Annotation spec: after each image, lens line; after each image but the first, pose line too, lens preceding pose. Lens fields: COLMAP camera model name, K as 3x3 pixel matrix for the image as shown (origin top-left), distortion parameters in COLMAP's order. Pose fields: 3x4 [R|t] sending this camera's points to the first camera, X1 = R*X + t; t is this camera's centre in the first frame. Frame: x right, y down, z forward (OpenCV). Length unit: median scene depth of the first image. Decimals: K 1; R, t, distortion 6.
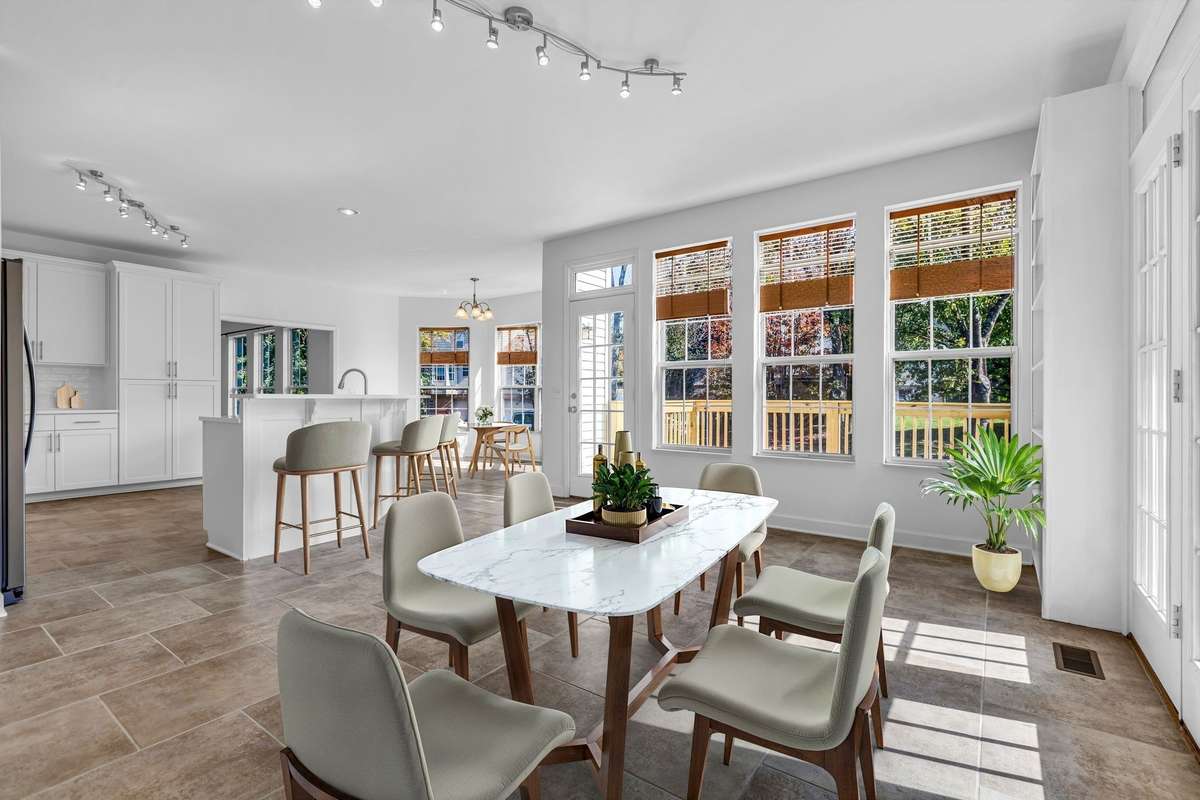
lens RADIAL K [[555.2, 0, 604.1], [0, 555.2, 396.4], [0, 0, 1]] dist [0.014550, -0.001910]
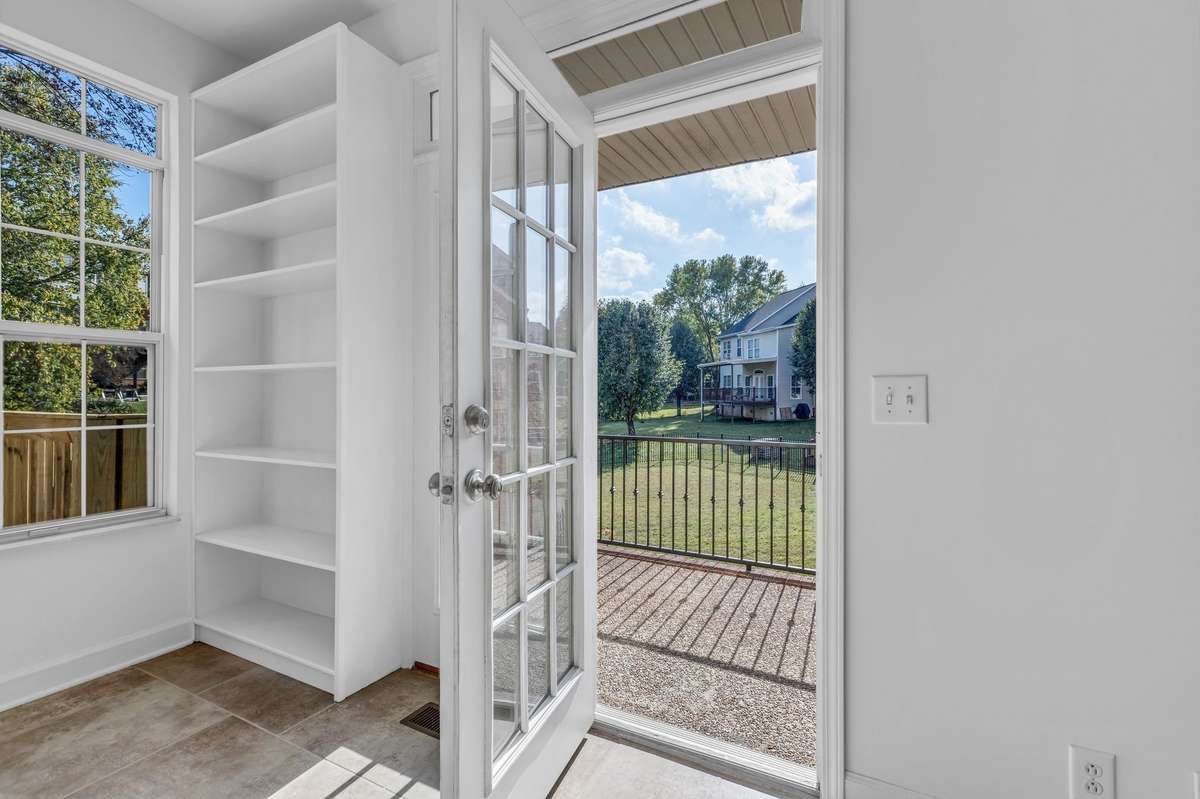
lens RADIAL K [[555.2, 0, 616.7], [0, 555.2, 389.1], [0, 0, 1]] dist [0.014550, -0.001910]
pose [[-0.140578, -0.003380, 0.990064, -0.028457], [-0.003424, 0.999990, 0.002927, -0.035073], [-0.990064, -0.002978, -0.140588, 0.682113]]
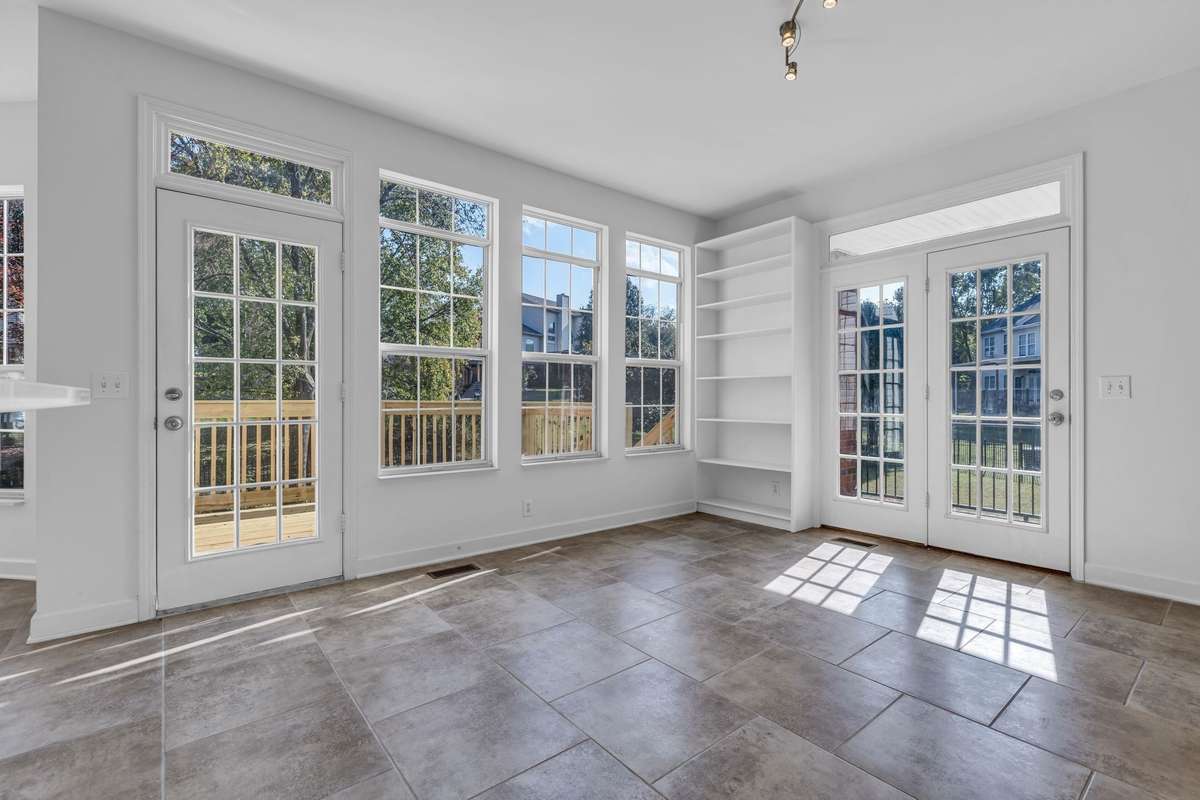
lens RADIAL K [[555.2, 0, 610.4], [0, 555.2, 395.2], [0, 0, 1]] dist [0.014550, -0.001910]
pose [[0.254201, -0.006342, 0.967131, -0.902643], [0.002018, 0.999980, 0.006027, -0.018323], [-0.967149, 0.000420, 0.254208, 1.042010]]
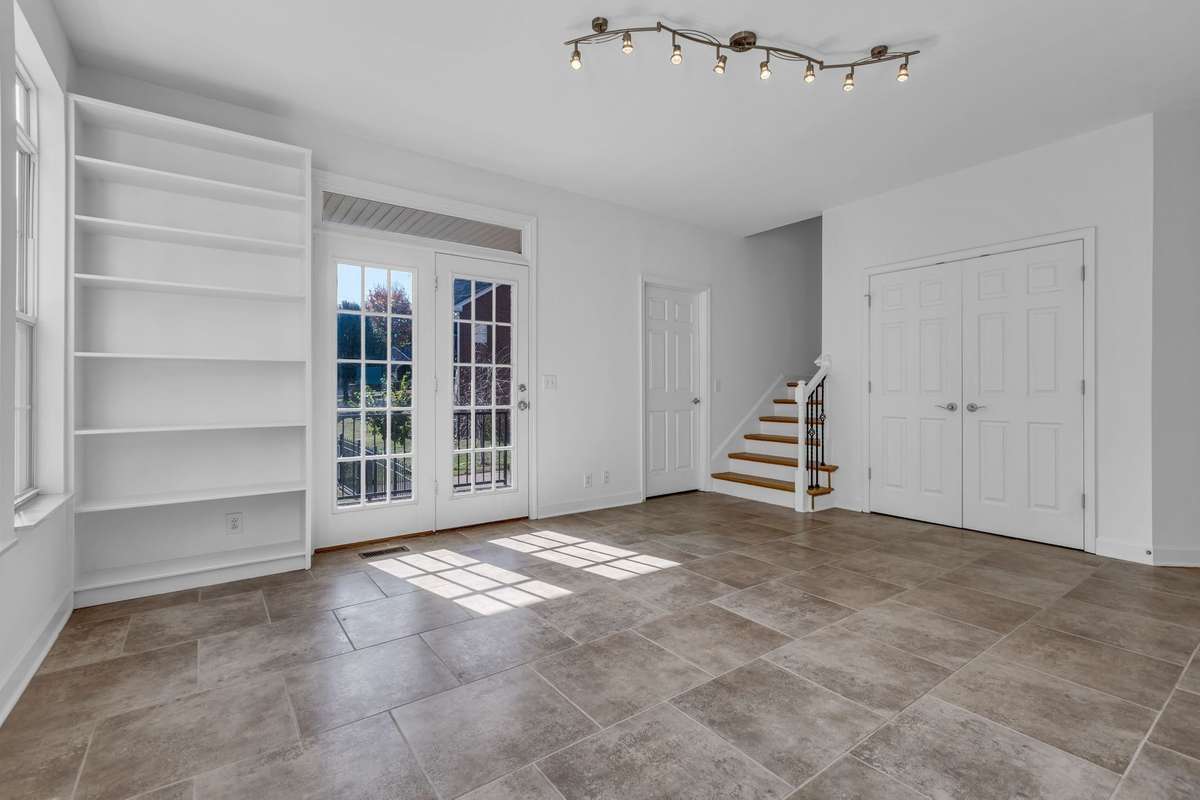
lens RADIAL K [[555.2, 0, 604.1], [0, 555.2, 392.0], [0, 0, 1]] dist [0.014550, -0.001910]
pose [[-0.956267, -0.001440, 0.292492, -0.192150], [-0.001842, 0.999998, -0.001099, 0.003769], [-0.292490, -0.001589, -0.956267, 1.886908]]
